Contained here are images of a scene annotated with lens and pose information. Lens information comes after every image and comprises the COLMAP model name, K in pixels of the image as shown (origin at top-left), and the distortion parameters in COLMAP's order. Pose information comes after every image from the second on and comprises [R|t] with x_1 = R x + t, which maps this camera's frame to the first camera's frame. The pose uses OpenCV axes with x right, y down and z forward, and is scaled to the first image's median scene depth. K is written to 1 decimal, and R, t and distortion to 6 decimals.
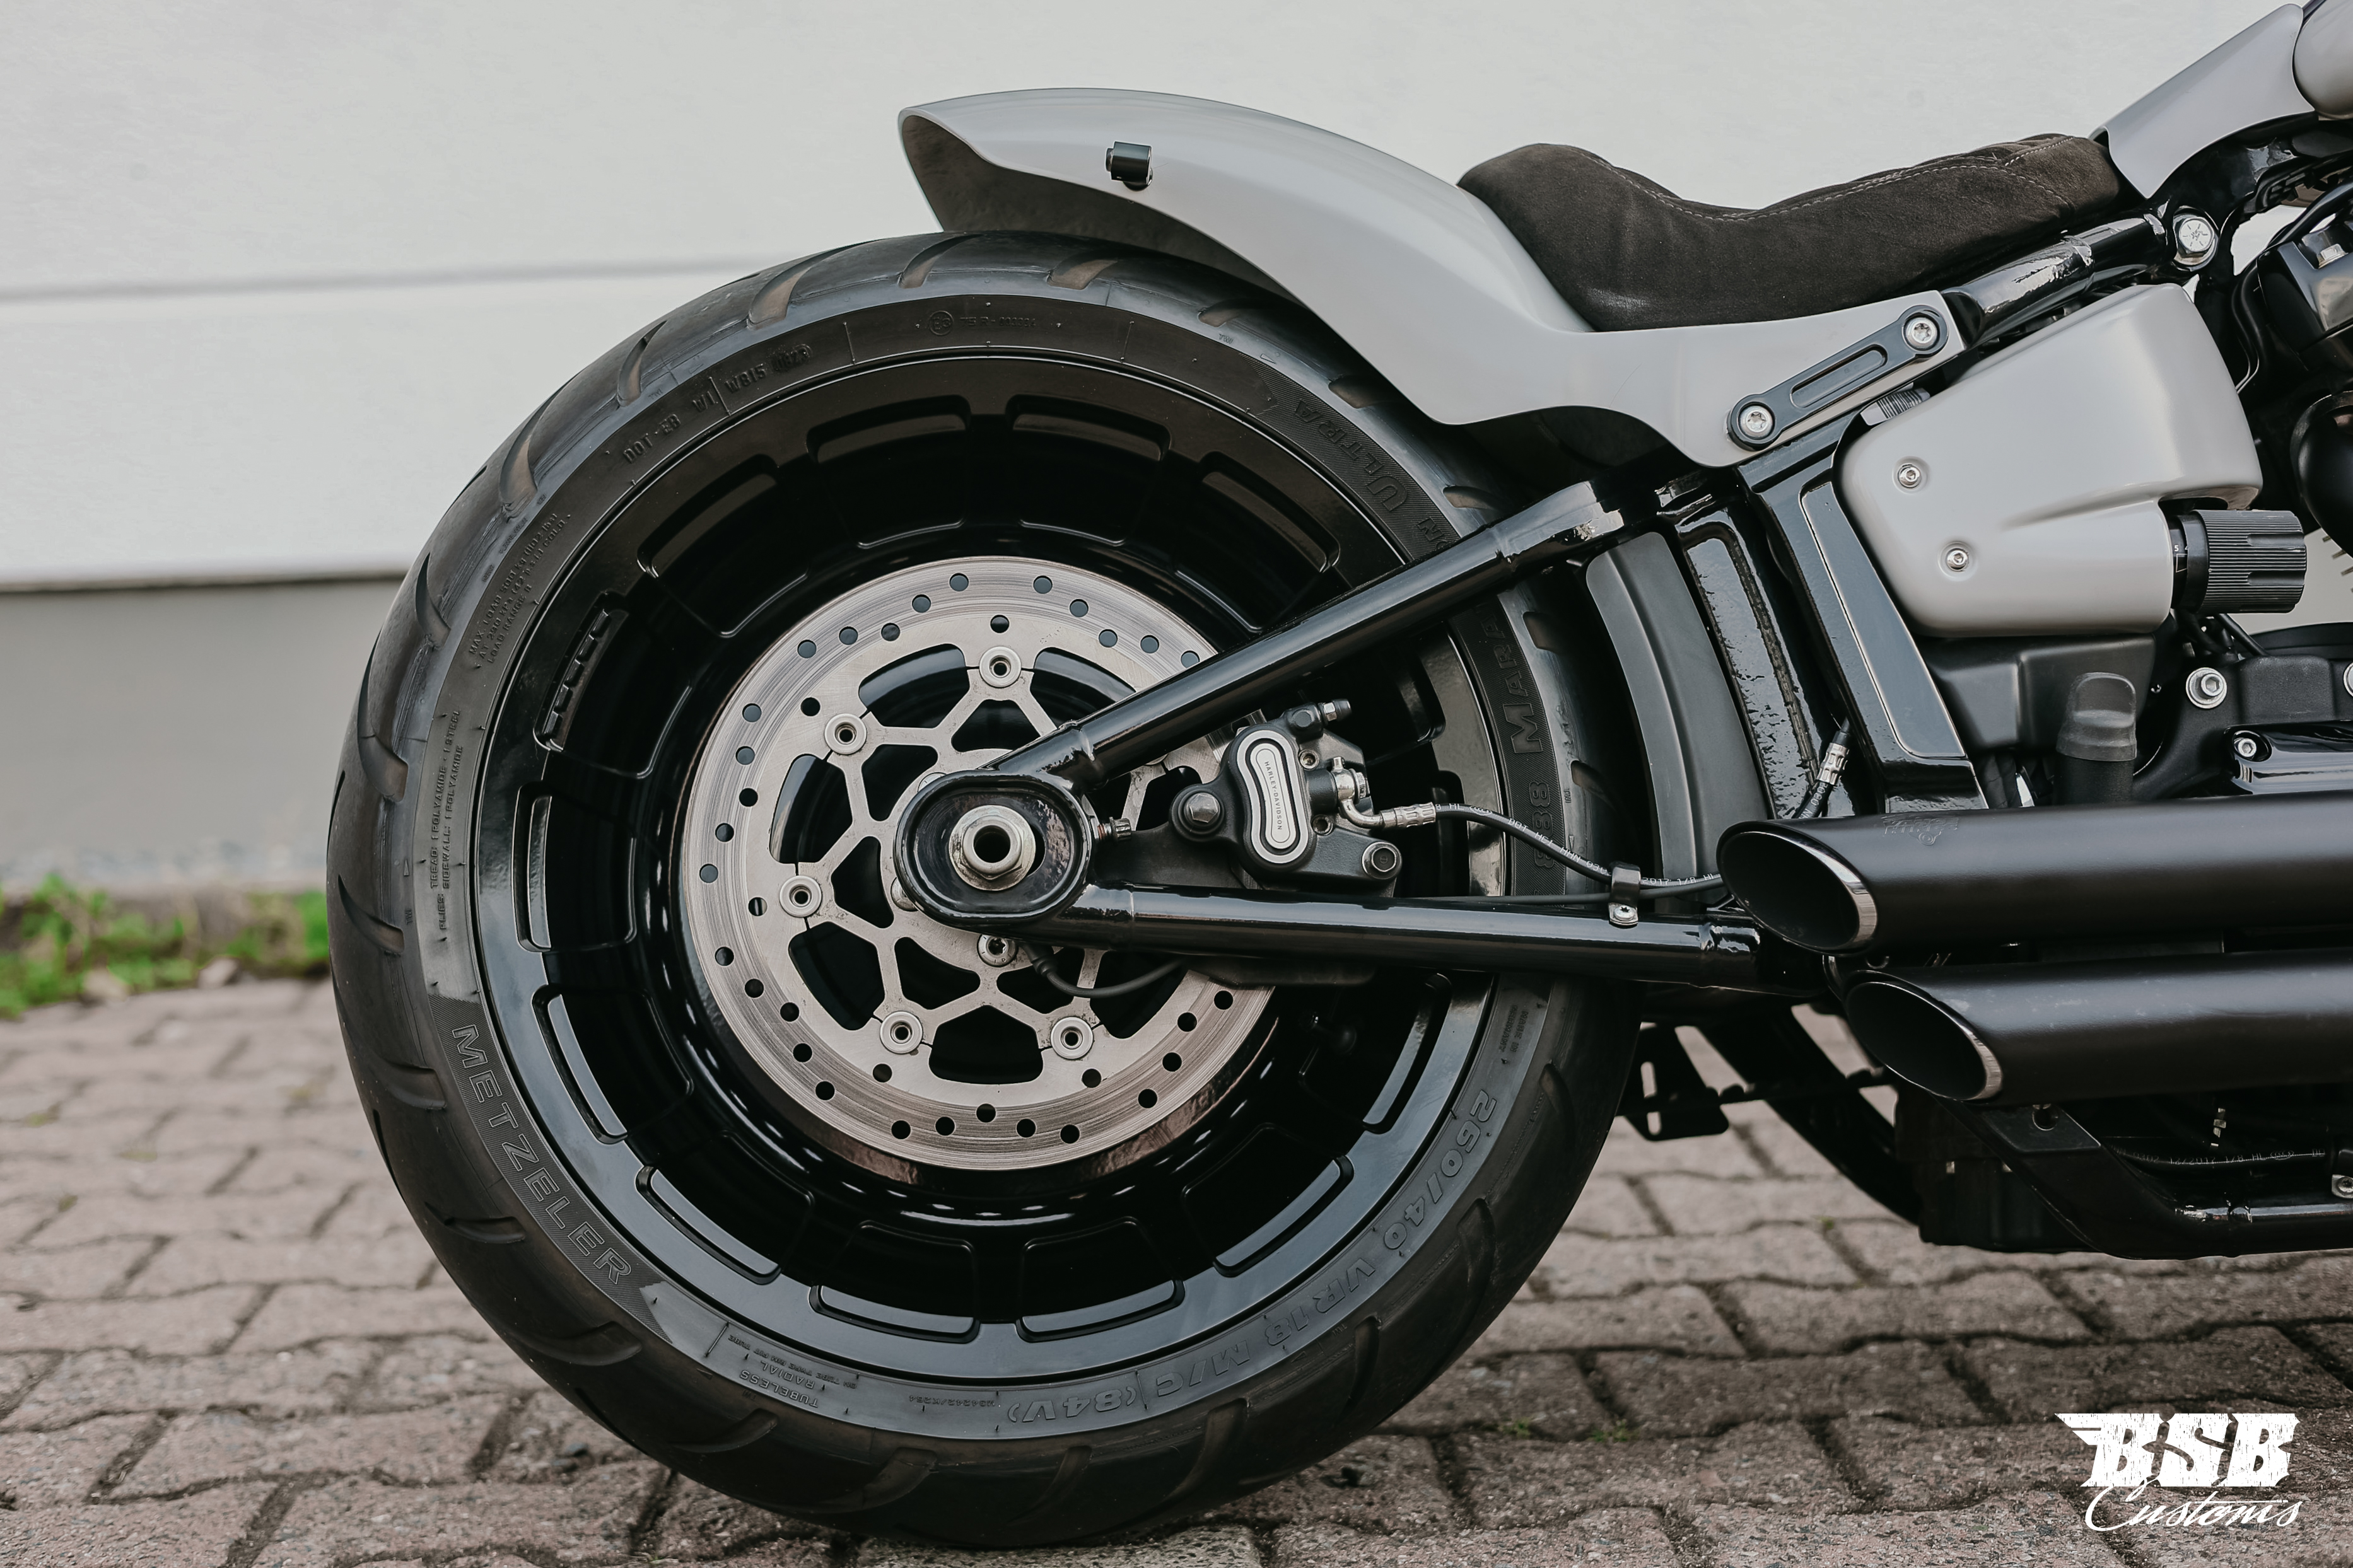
lens RADIAL K [[3545.0, 0, 1144.1], [0, 3545.0, 775.0], [0, 0, 1]] dist [0.020981, -0.090643]
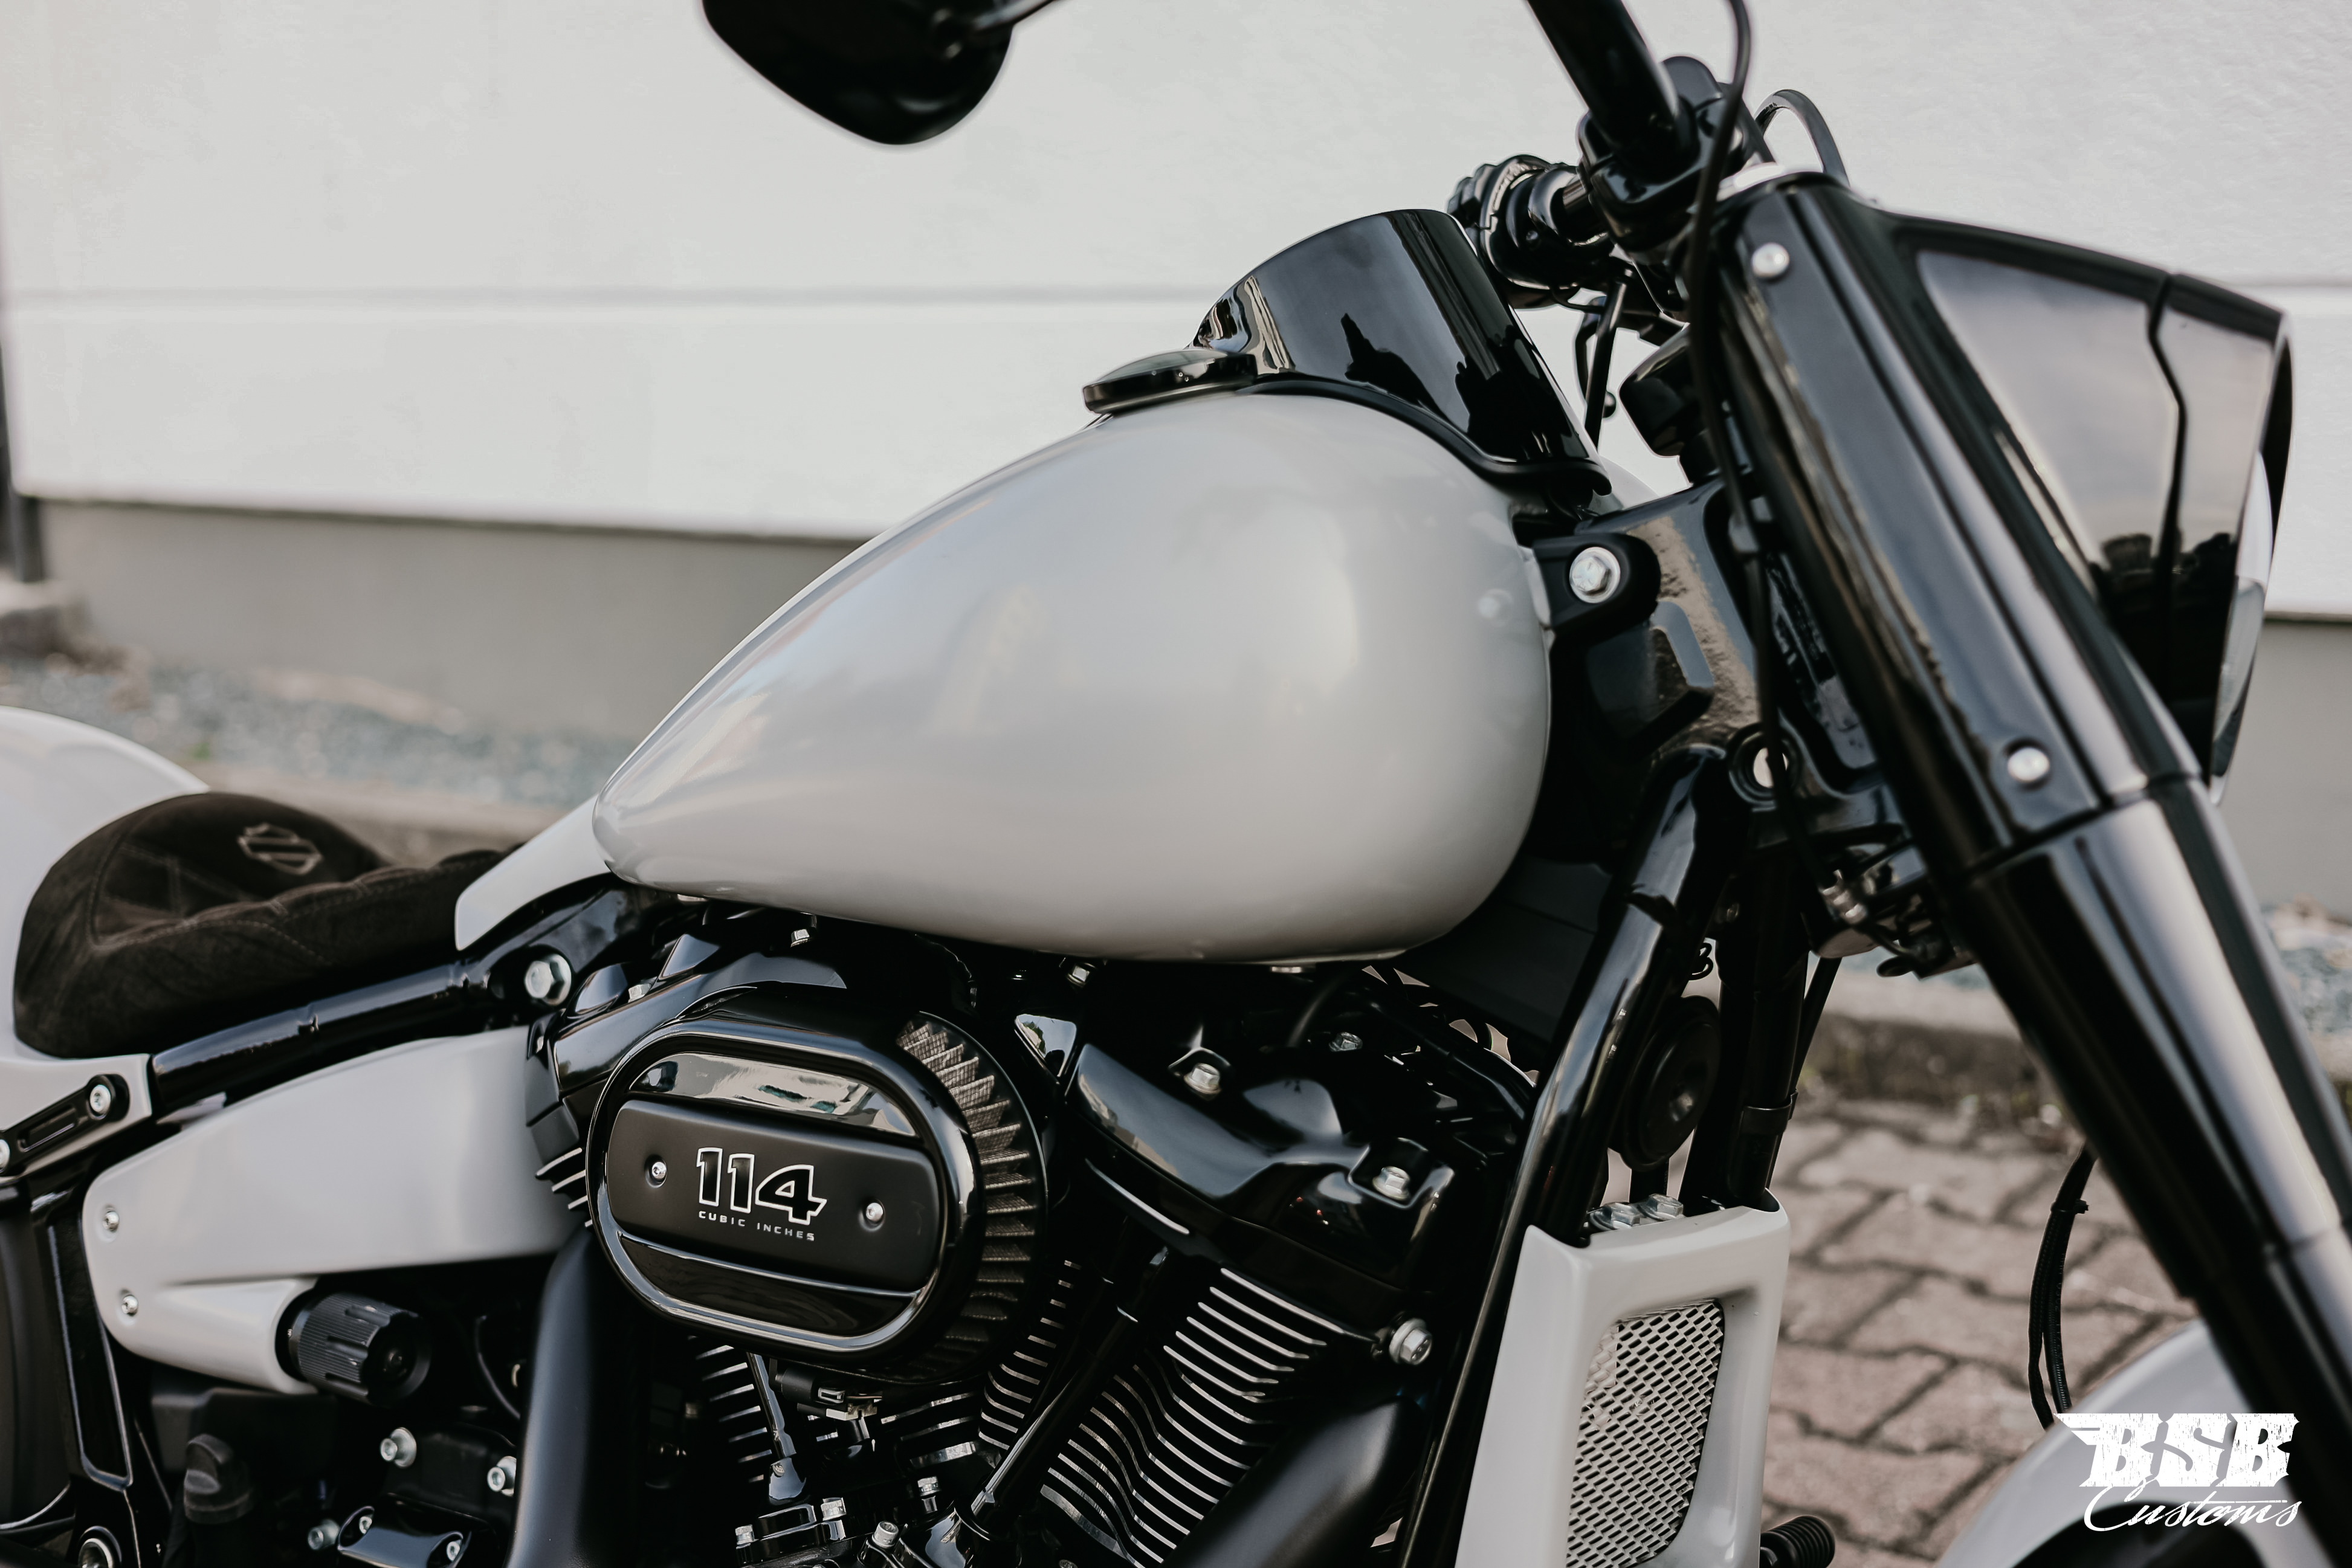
lens RADIAL K [[3417.8, 0, 1173.1], [0, 3417.8, 789.1], [0, 0, 1]] dist [0.013841, -0.171198]
pose [[0.777142, 0.125354, -0.616715, 1.087396], [-0.029691, 0.986173, 0.163037, -0.390666], [0.628625, -0.108392, 0.770118, 0.406061]]
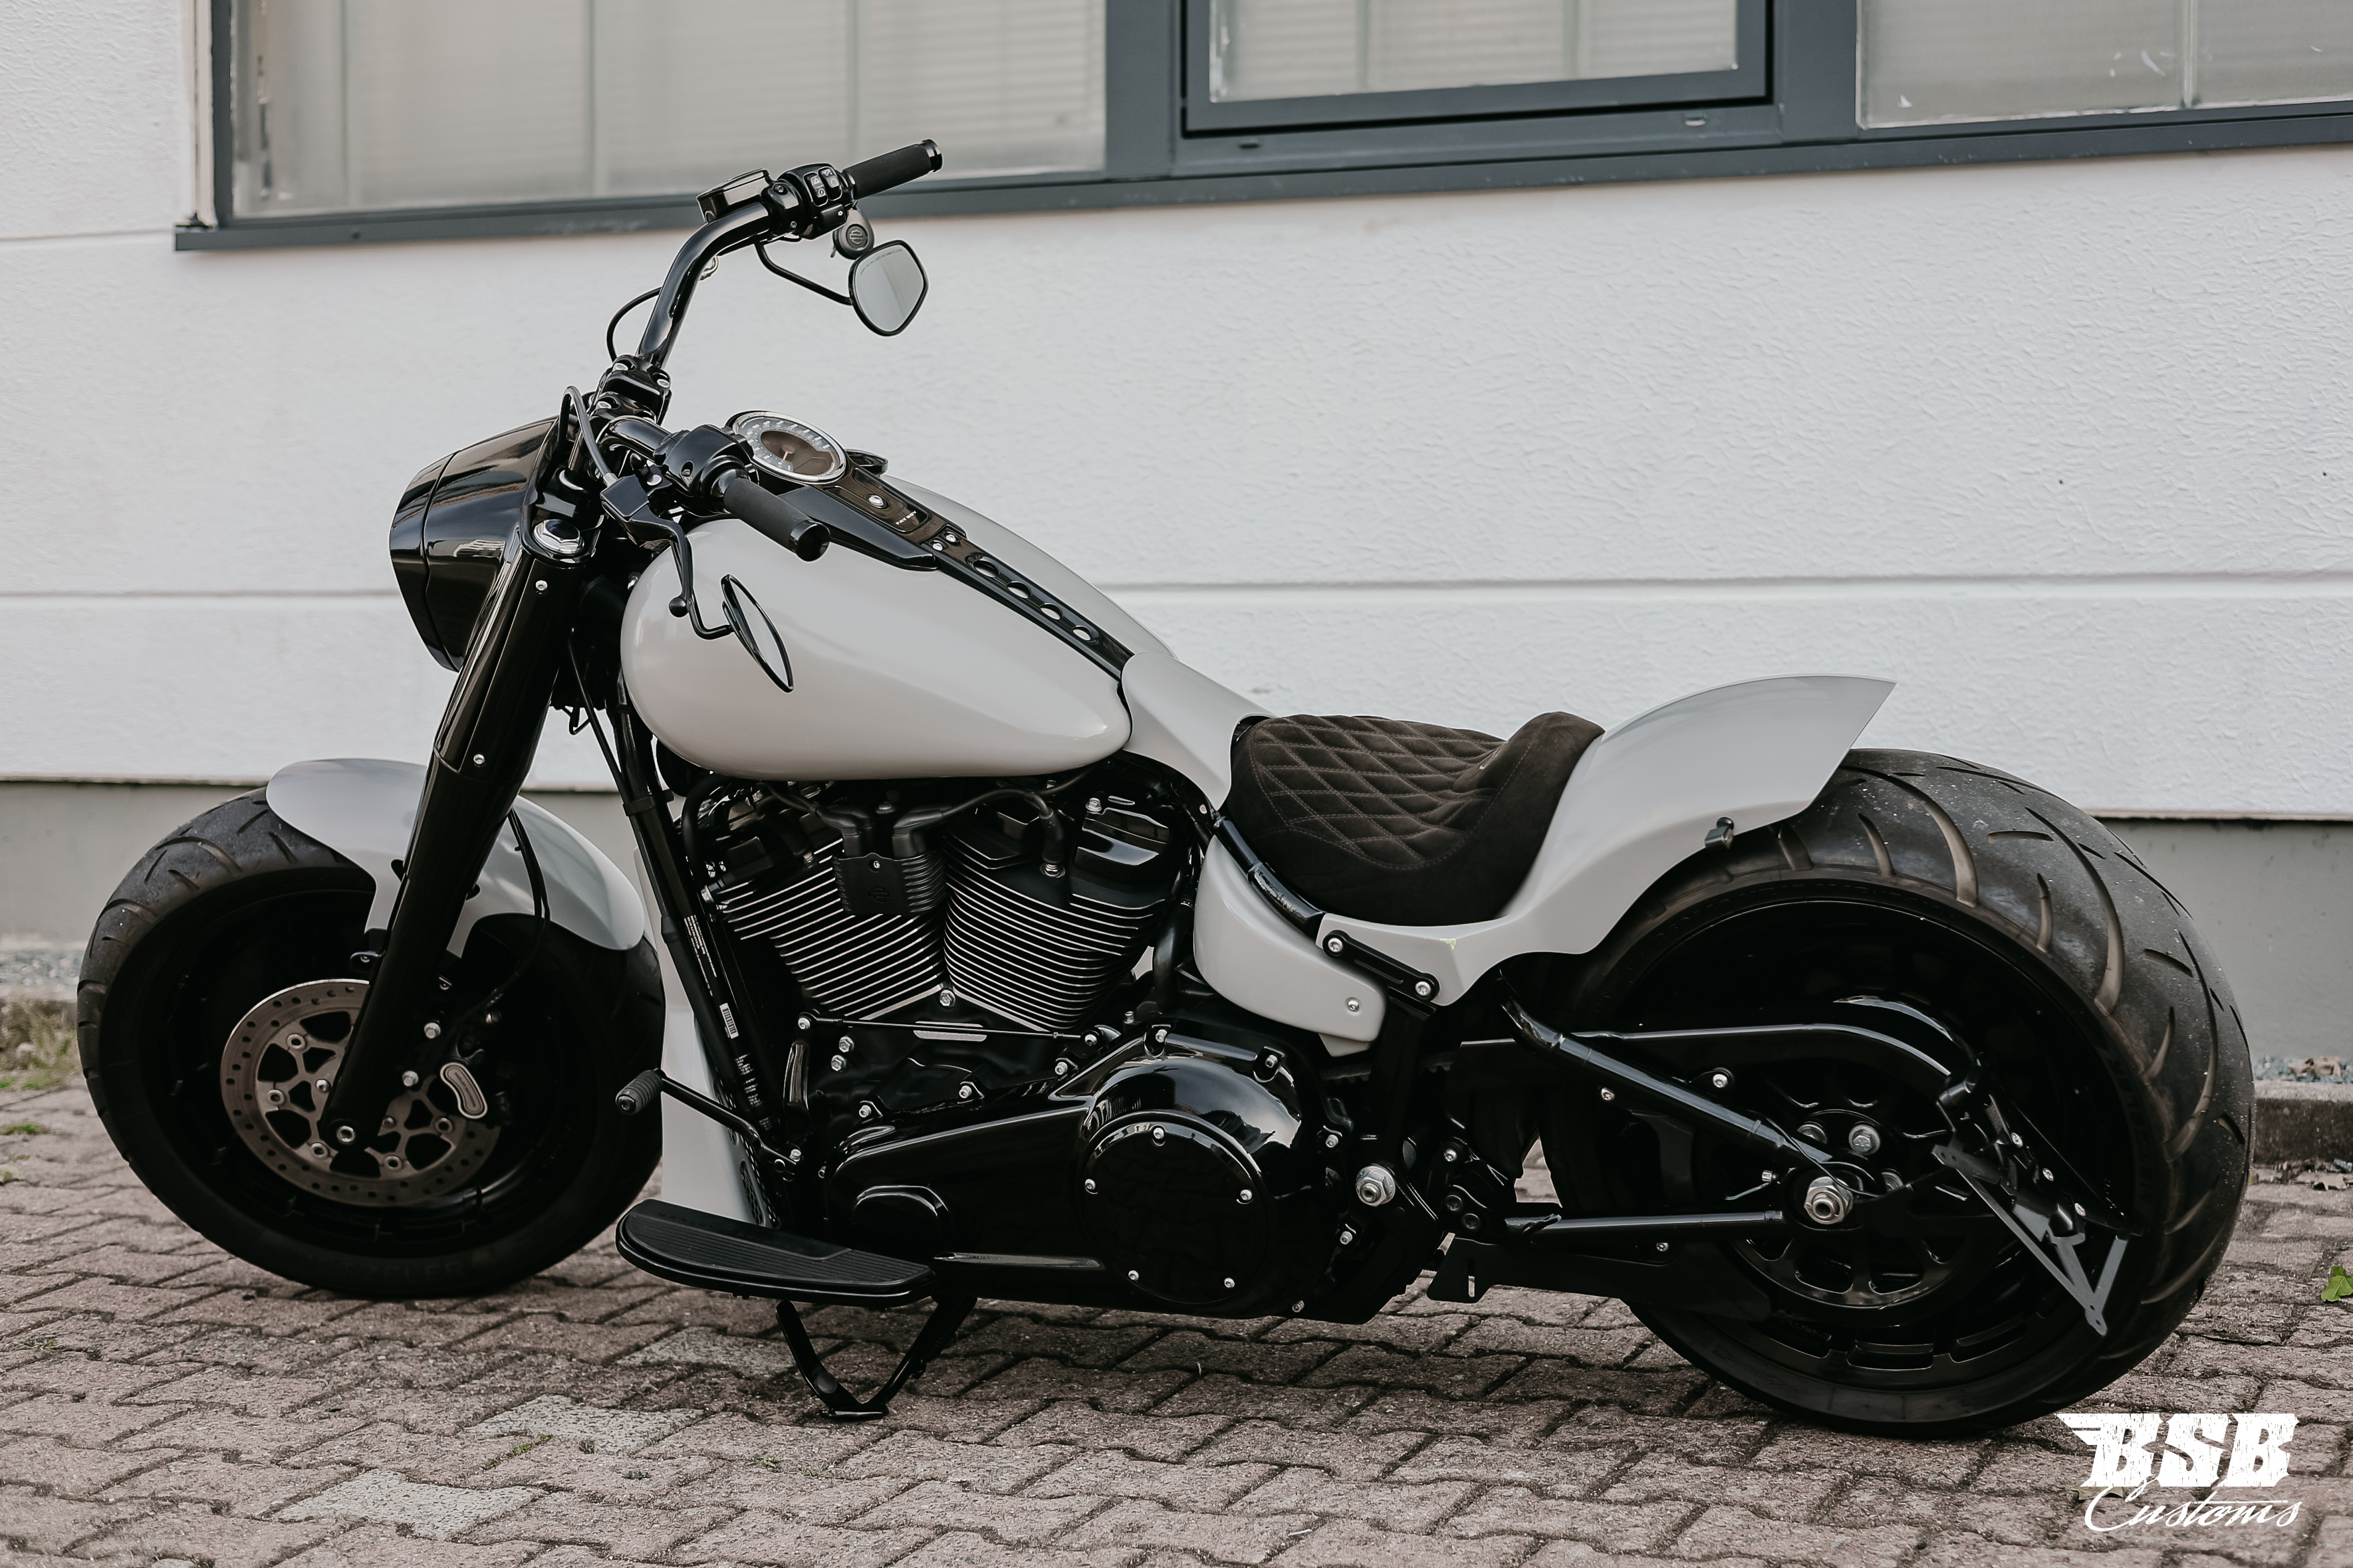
lens RADIAL K [[3639.3, 0, 1295.3], [0, 3639.3, 768.7], [0, 0, 1]] dist [0.037043, -0.186237]
pose [[0.913976, 0.051963, -0.402427, 1.179653], [-0.055926, 0.998433, 0.001904, -0.195423], [0.401896, 0.020766, 0.915450, -0.606963]]
